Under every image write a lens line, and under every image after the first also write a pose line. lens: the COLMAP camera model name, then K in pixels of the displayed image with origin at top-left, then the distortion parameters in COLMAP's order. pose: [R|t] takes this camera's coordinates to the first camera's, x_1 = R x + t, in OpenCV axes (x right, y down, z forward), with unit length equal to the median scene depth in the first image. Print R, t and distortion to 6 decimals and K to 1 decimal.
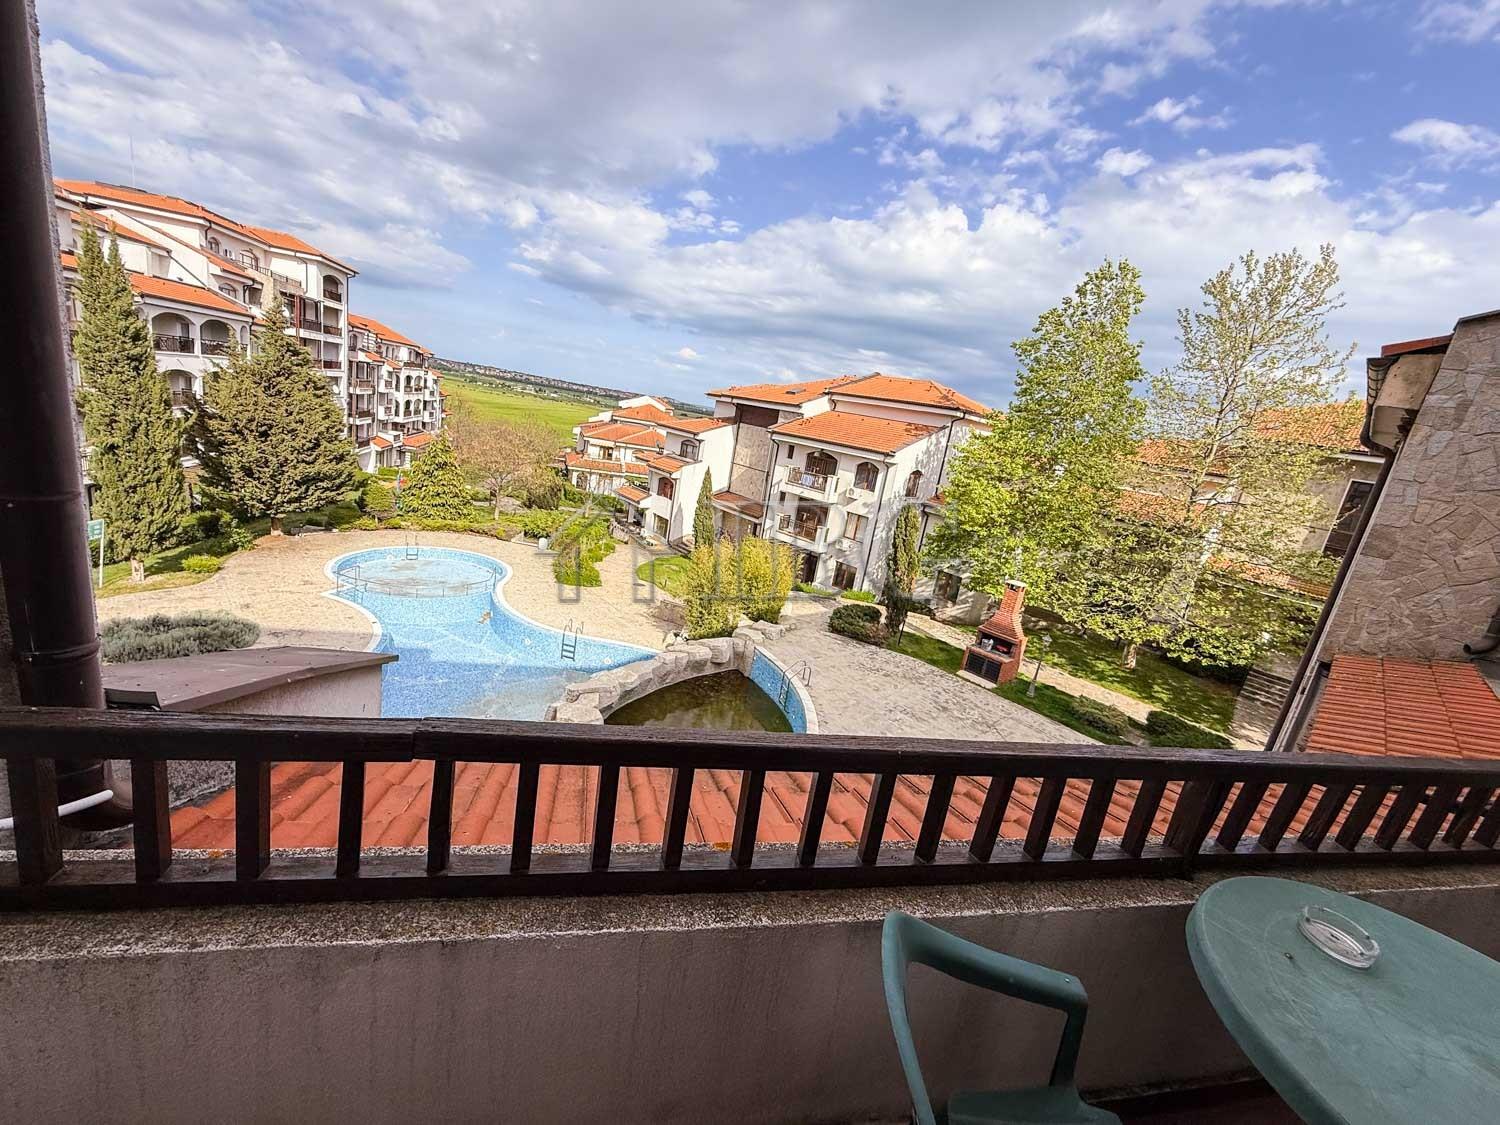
lens RADIAL K [[598.9, 0, 746.5], [0, 598.9, 562.5], [0, 0, 1]] dist [0.000854, 0.000053]
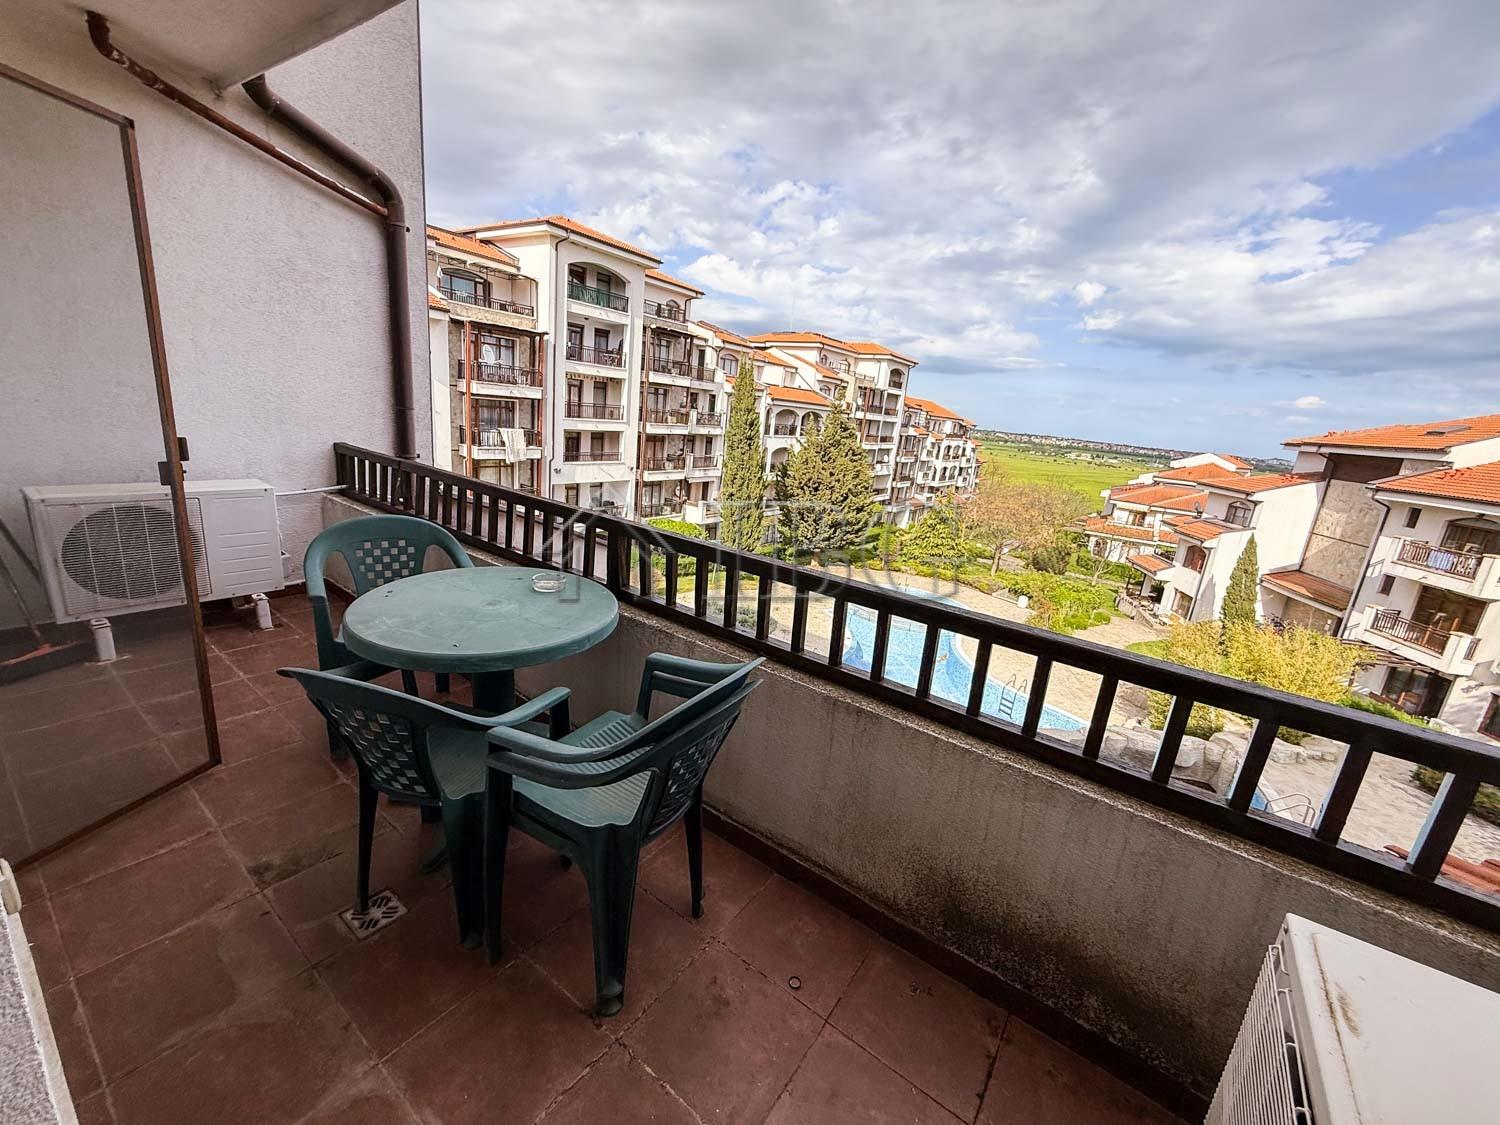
lens RADIAL K [[598.9, 0, 746.5], [0, 598.9, 562.5], [0, 0, 1]] dist [0.000854, 0.000053]
pose [[0.662464, 0.089020, -0.743786, 0.089481], [-0.170490, 0.984773, -0.033987, 0.017050], [0.729434, 0.149323, 0.667554, 0.007799]]
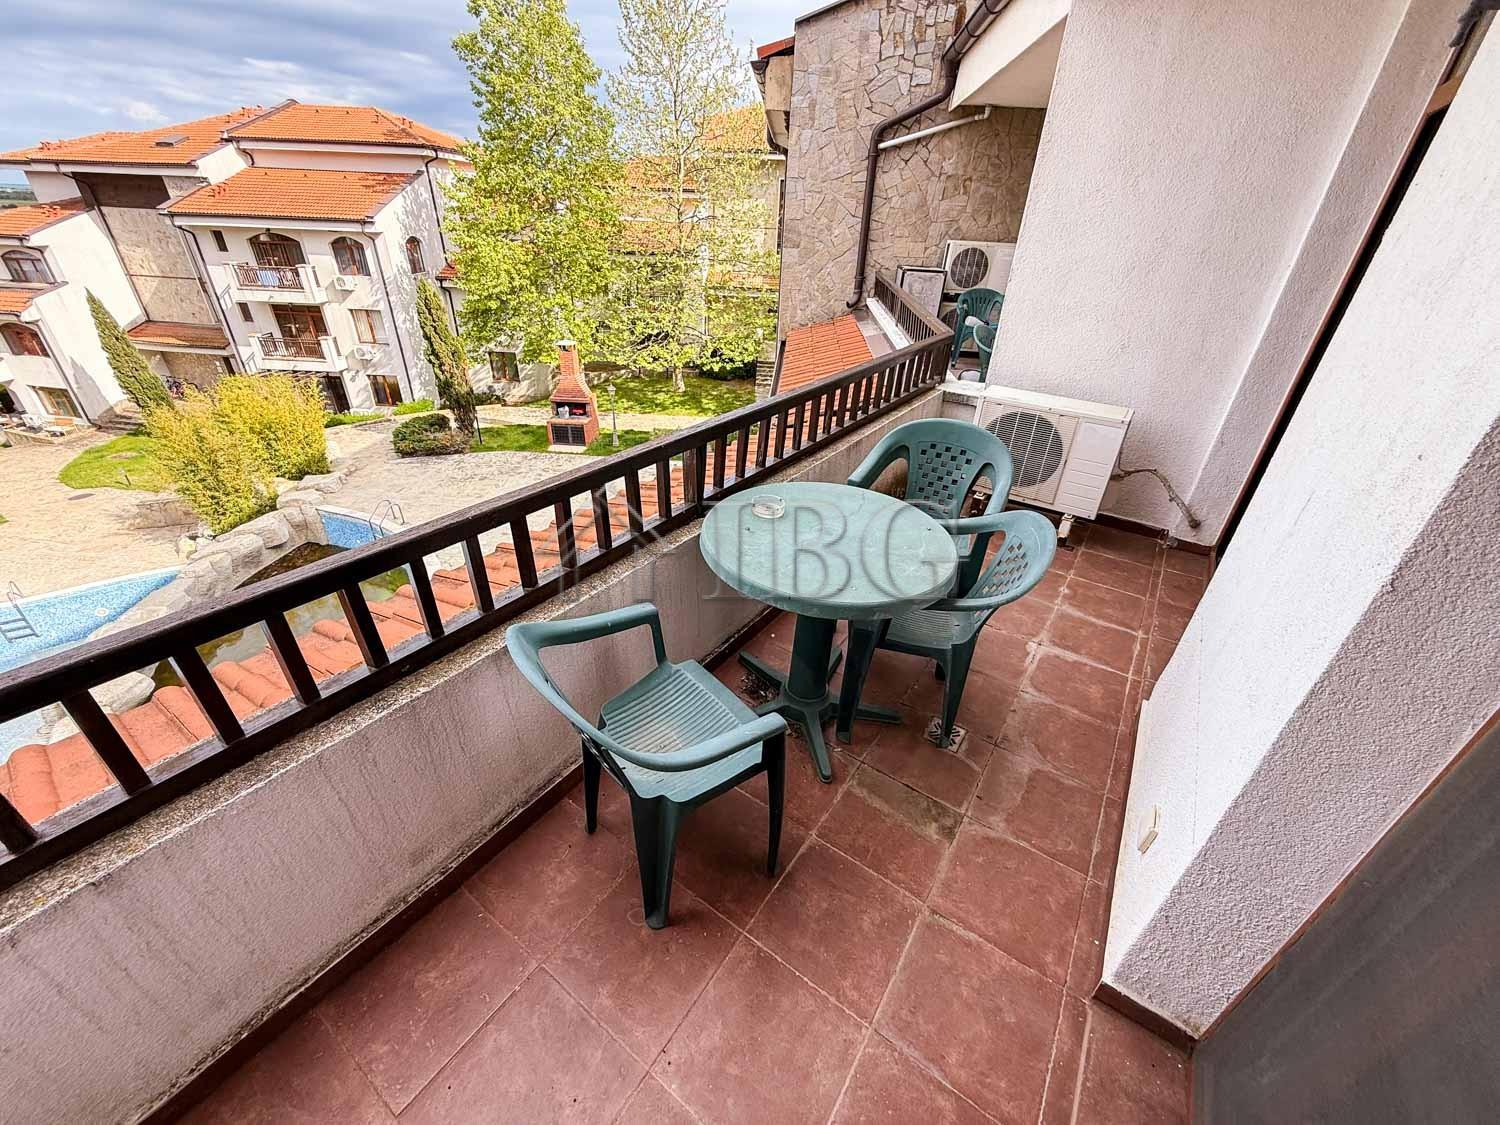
lens RADIAL K [[598.9, 0, 746.5], [0, 598.9, 562.5], [0, 0, 1]] dist [0.000854, 0.000053]
pose [[0.733737, -0.458351, 0.501542, 0.000651], [0.250746, 0.868743, 0.427097, 0.000724], [-0.631472, -0.187617, 0.752358, -0.007943]]
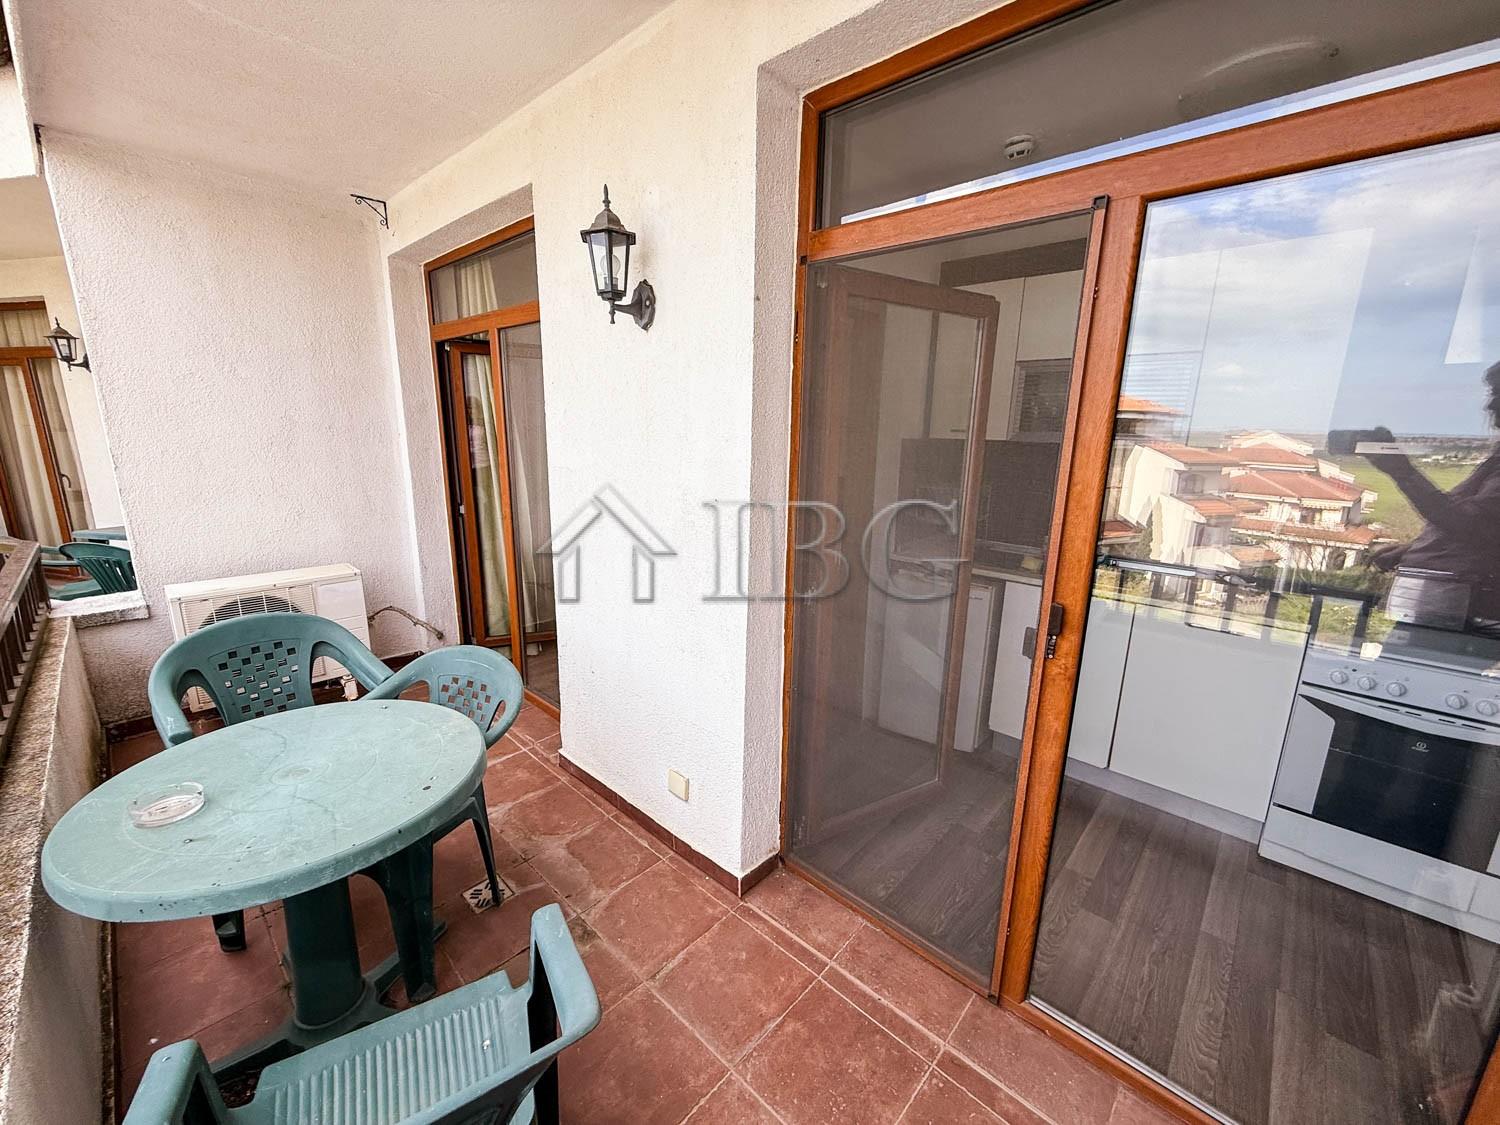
lens RADIAL K [[598.9, 0, 746.5], [0, 598.9, 562.5], [0, 0, 1]] dist [0.000854, 0.000053]
pose [[-0.546467, -0.351076, 0.760341, -0.006996], [0.092876, 0.876886, 0.471640, -0.004726], [-0.832315, 0.328353, -0.446583, 0.014619]]
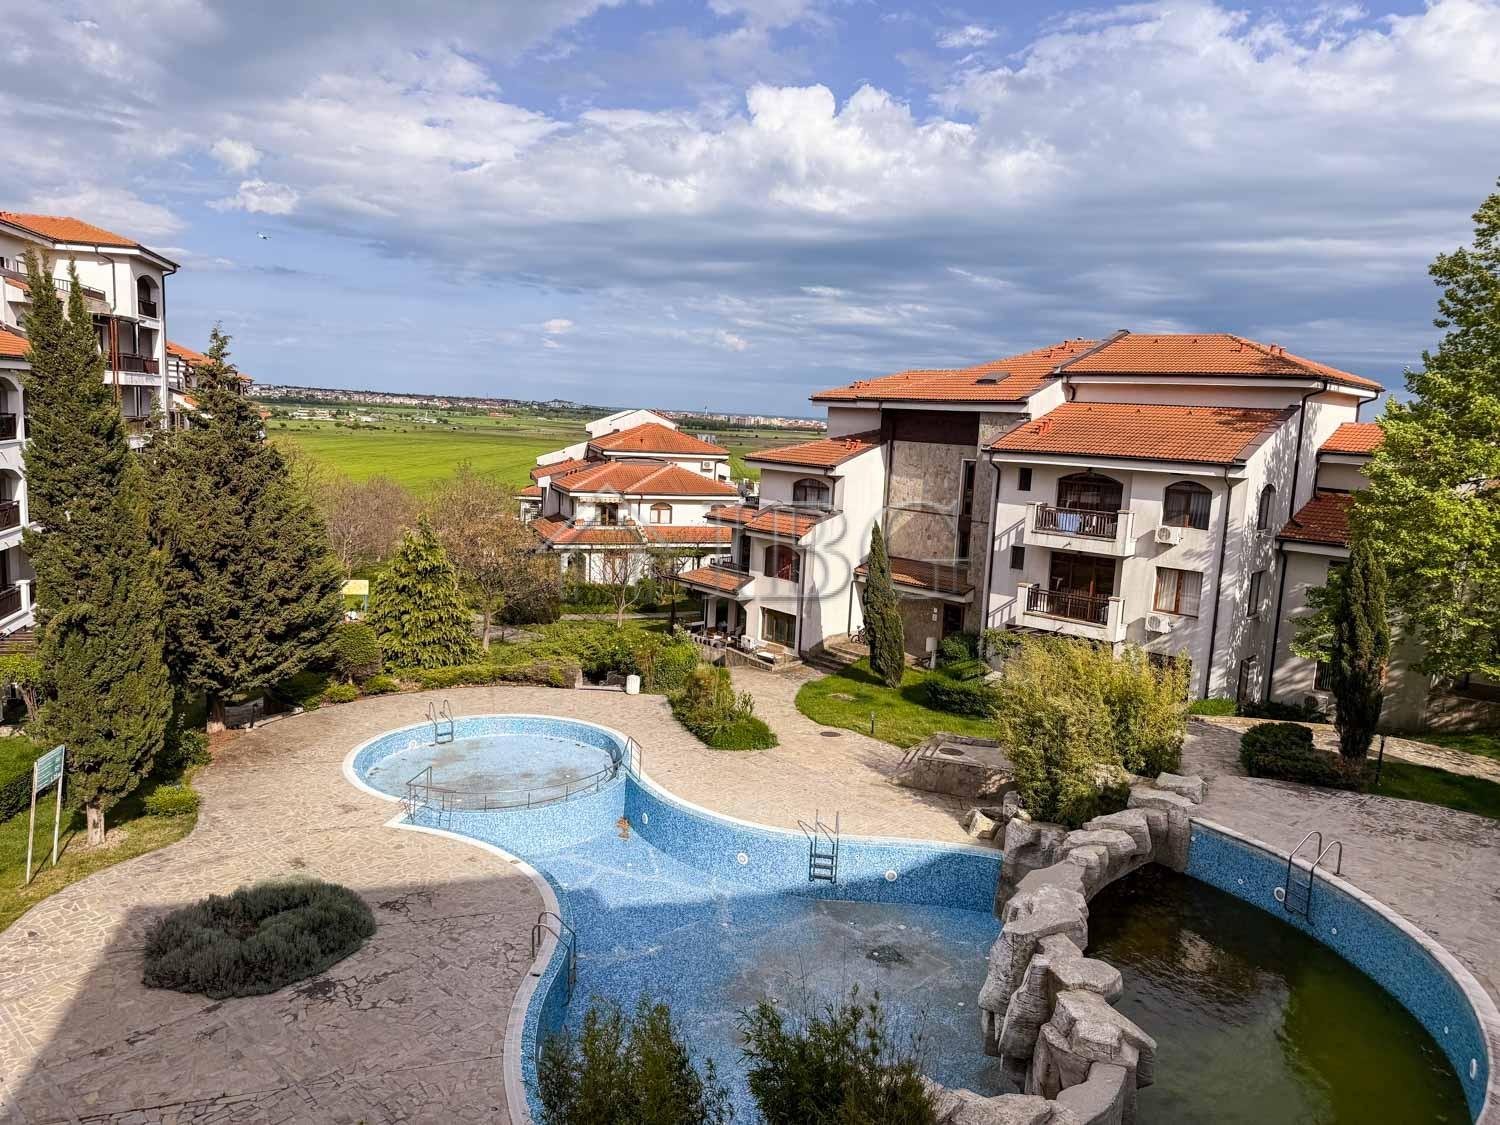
lens RADIAL K [[1045.9, 0, 743.1], [0, 1045.9, 564.3], [0, 0, 1]] dist [0.111263, -0.149804]
pose [[0.991890, -0.123990, 0.027947, -0.263631], [0.126094, 0.987570, -0.093837, -0.040253], [-0.015965, 0.096600, 0.995195, -0.037978]]
